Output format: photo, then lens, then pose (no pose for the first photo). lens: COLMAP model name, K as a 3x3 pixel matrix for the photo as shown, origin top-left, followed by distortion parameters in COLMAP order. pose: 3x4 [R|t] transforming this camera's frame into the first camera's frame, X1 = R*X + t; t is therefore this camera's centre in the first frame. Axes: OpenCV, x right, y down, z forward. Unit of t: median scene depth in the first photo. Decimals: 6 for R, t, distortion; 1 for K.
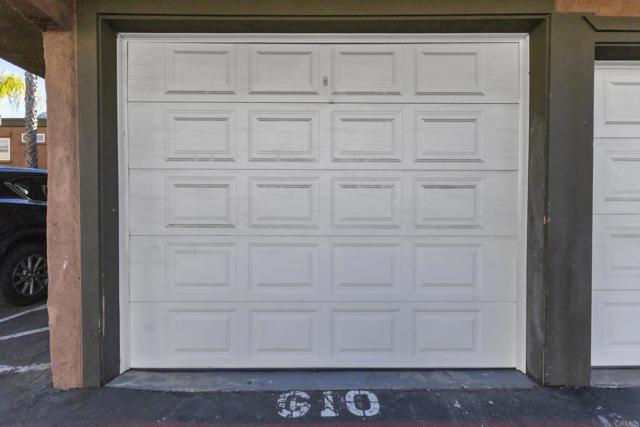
lens RADIAL K [[293.8, 0, 320.0], [0, 293.8, 213.5], [0, 0, 1]] dist [0.001204, 0.000168]
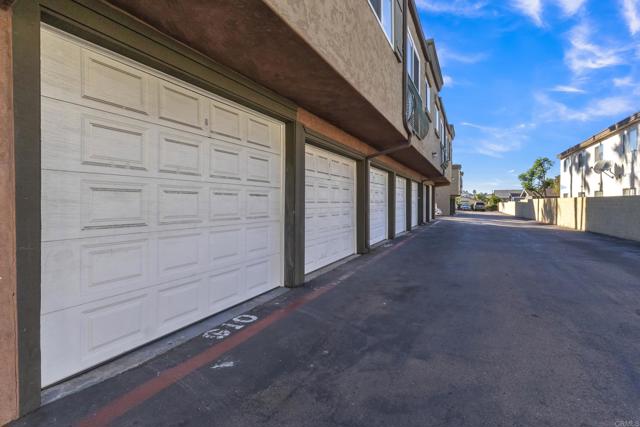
lens RADIAL K [[297.1, 0, 319.8], [0, 297.1, 200.9], [0, 0, 1]] dist [-0.000452, -0.000237]
pose [[0.460466, 0.003754, 0.887669, -1.045544], [0.004780, 0.999966, -0.006708, -0.042259], [-0.887664, 0.007332, 0.460432, -0.189286]]
